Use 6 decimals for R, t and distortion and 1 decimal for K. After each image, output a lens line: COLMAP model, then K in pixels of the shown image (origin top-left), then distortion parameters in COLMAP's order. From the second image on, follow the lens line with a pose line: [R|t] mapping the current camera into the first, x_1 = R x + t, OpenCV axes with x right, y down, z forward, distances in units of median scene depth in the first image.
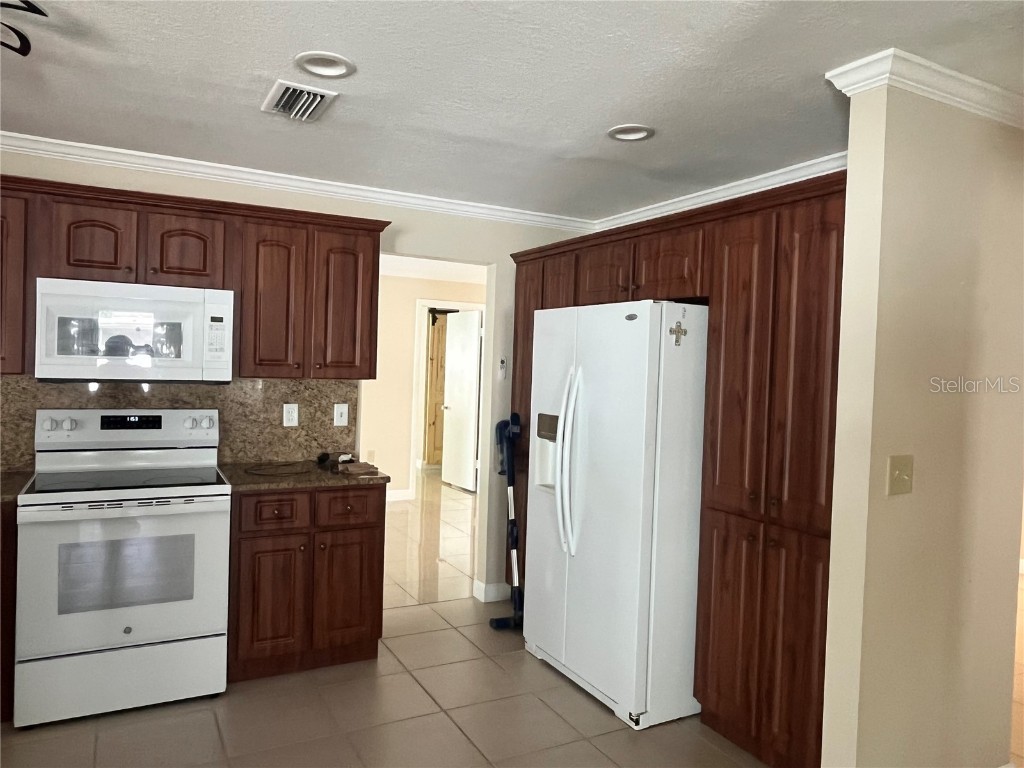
lens RADIAL K [[720.2, 0, 508.2], [0, 720.2, 379.8], [0, 0, 1]] dist [0.001319, -0.001265]
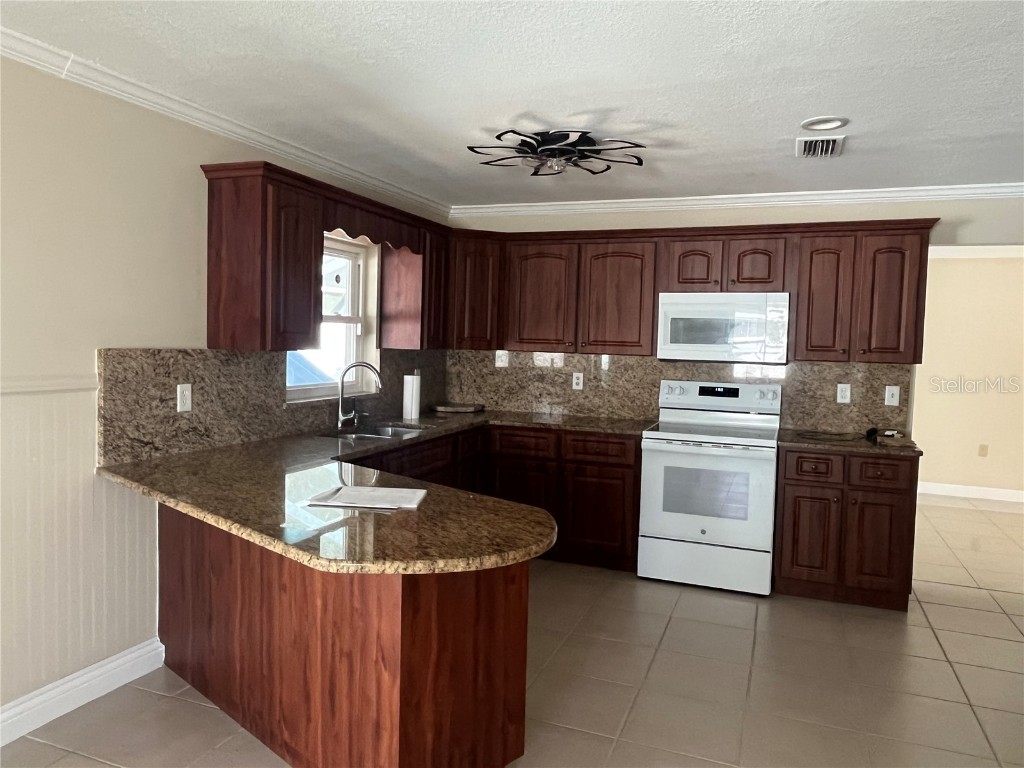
lens RADIAL K [[720.2, 0, 508.2], [0, 720.2, 379.8], [0, 0, 1]] dist [0.001319, -0.001265]
pose [[0.650895, 0.029090, -0.758610, 0.257297], [-0.022139, 0.999568, 0.019335, 0.017392], [0.758845, 0.004210, 0.651258, -0.205649]]
